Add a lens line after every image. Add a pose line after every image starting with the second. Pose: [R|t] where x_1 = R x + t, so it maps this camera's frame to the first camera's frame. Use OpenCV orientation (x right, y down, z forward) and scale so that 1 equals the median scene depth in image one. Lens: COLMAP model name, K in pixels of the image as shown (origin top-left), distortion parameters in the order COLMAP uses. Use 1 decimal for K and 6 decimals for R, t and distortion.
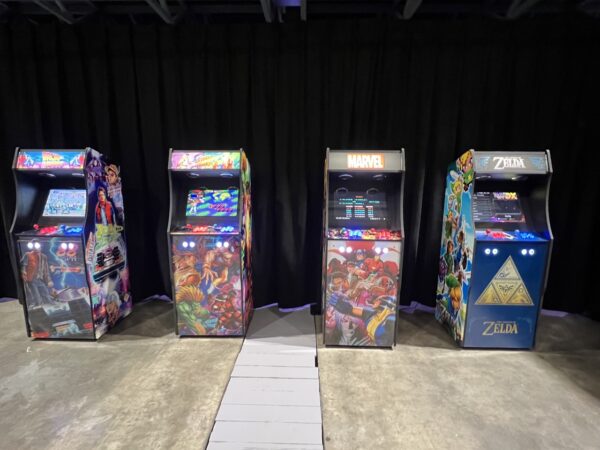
lens RADIAL K [[306.9, 0, 299.2], [0, 306.9, 224.6], [0, 0, 1]] dist [0.007052, 0.001080]
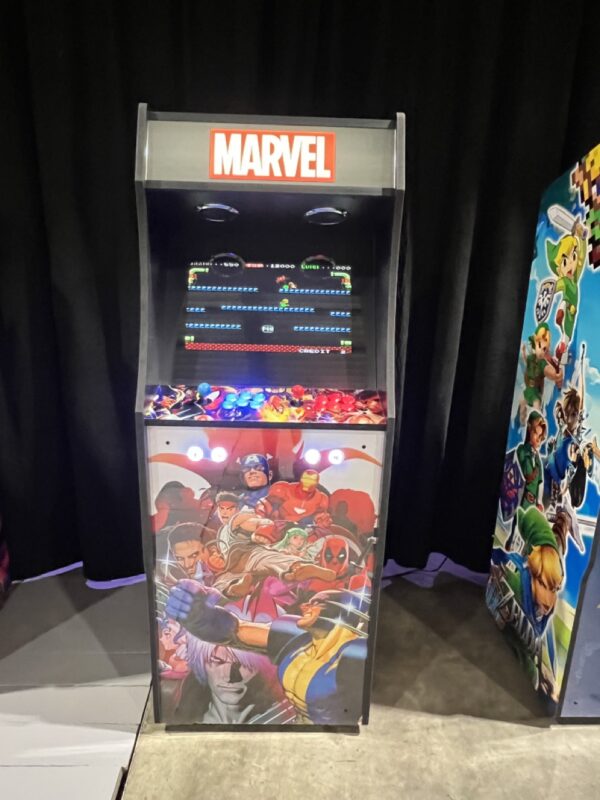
lens RADIAL K [[529.9, 0, 295.5], [0, 529.9, 396.0], [0, 0, 1]] dist [0.003608, 0.004070]
pose [[0.998624, -0.002701, 0.052369, 0.202753], [-0.003534, 0.992935, 0.118606, -0.042607], [-0.052319, -0.118628, 0.991559, 0.458095]]
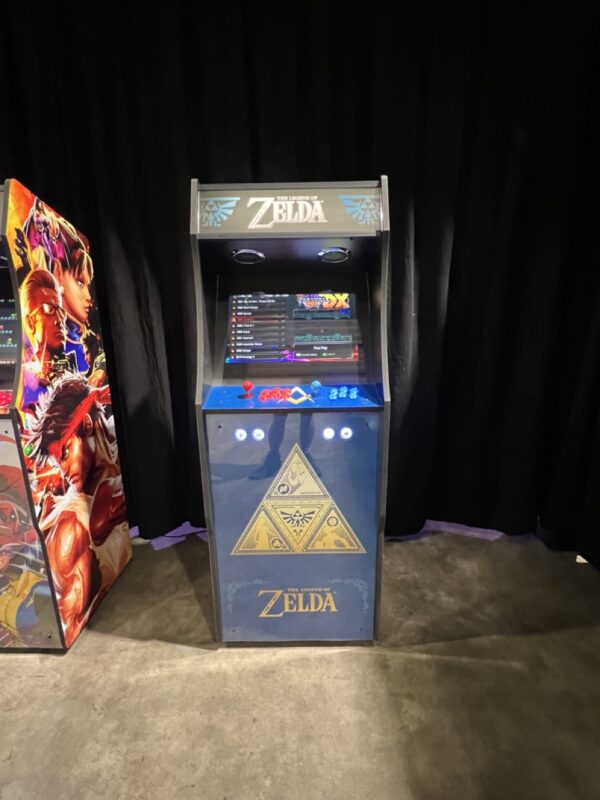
lens RADIAL K [[400.6, 0, 329.5], [0, 400.6, 376.6], [0, 0, 1]] dist [-0.004463, -0.000686]
pose [[0.999484, -0.031046, 0.008292, 0.704624], [0.030227, 0.995900, 0.085266, -0.031334], [-0.010905, -0.084971, 0.996324, 0.459706]]
